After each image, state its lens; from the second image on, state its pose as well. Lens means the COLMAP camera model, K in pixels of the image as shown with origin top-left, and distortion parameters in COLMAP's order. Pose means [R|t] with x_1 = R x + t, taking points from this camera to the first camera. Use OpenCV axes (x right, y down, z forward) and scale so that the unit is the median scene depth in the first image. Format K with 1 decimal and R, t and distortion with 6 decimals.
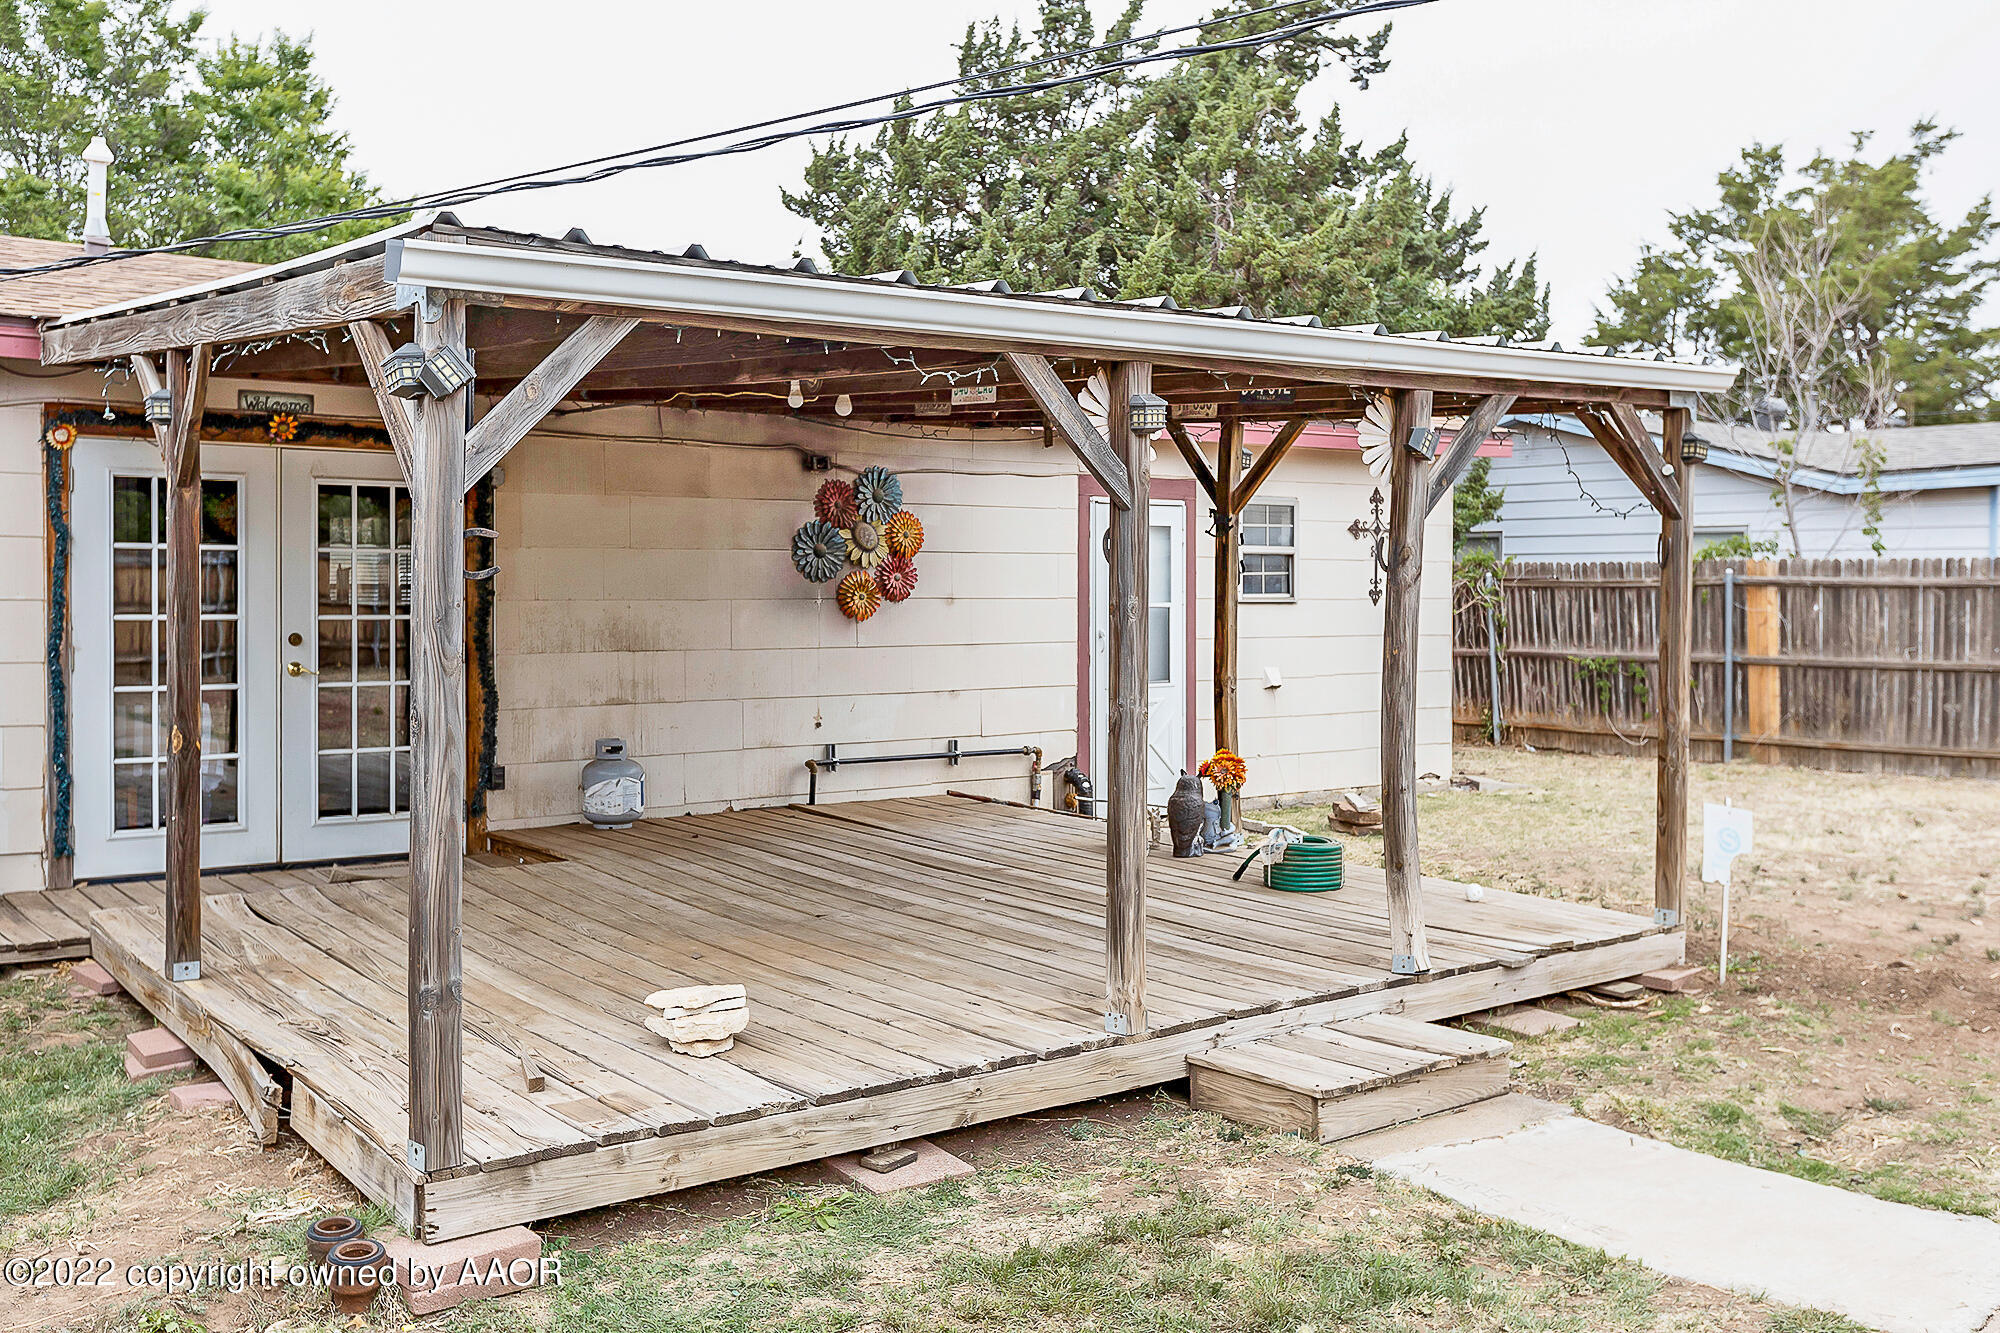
lens RADIAL K [[1911.0, 0, 996.7], [0, 1911.0, 668.1], [0, 0, 1]] dist [-0.009388, 0.000000]
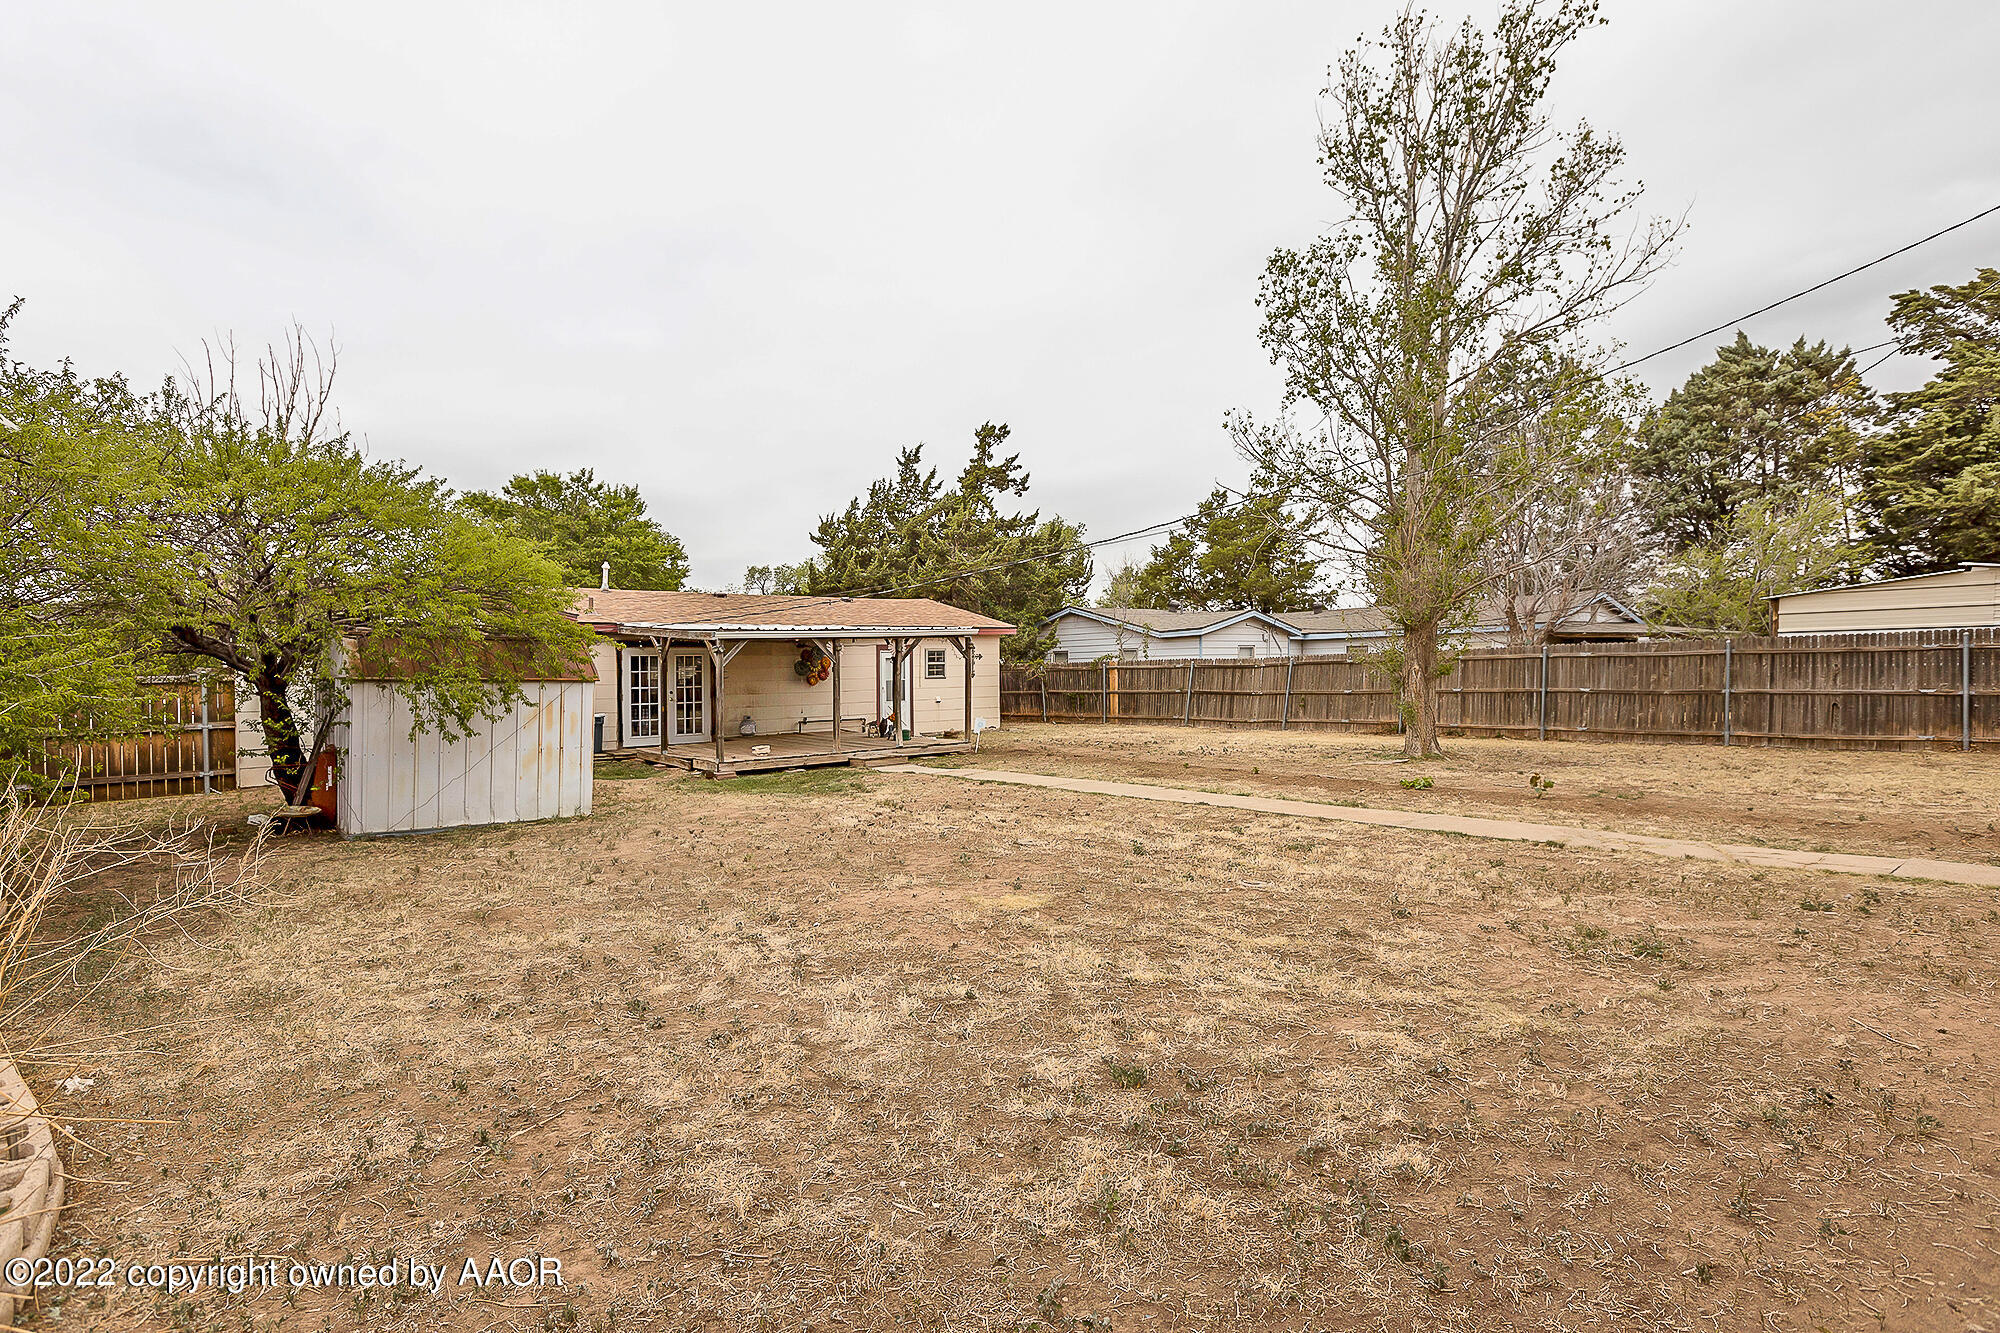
lens RADIAL K [[793.5, 0, 1007.4], [0, 793.5, 657.7], [0, 0, 1]] dist [0.000881, 0.000004]
pose [[0.993136, -0.020055, 0.115234, 0.076151], [0.026962, 0.997912, -0.058695, 0.013442], [-0.113816, 0.061399, 0.991603, -0.364324]]
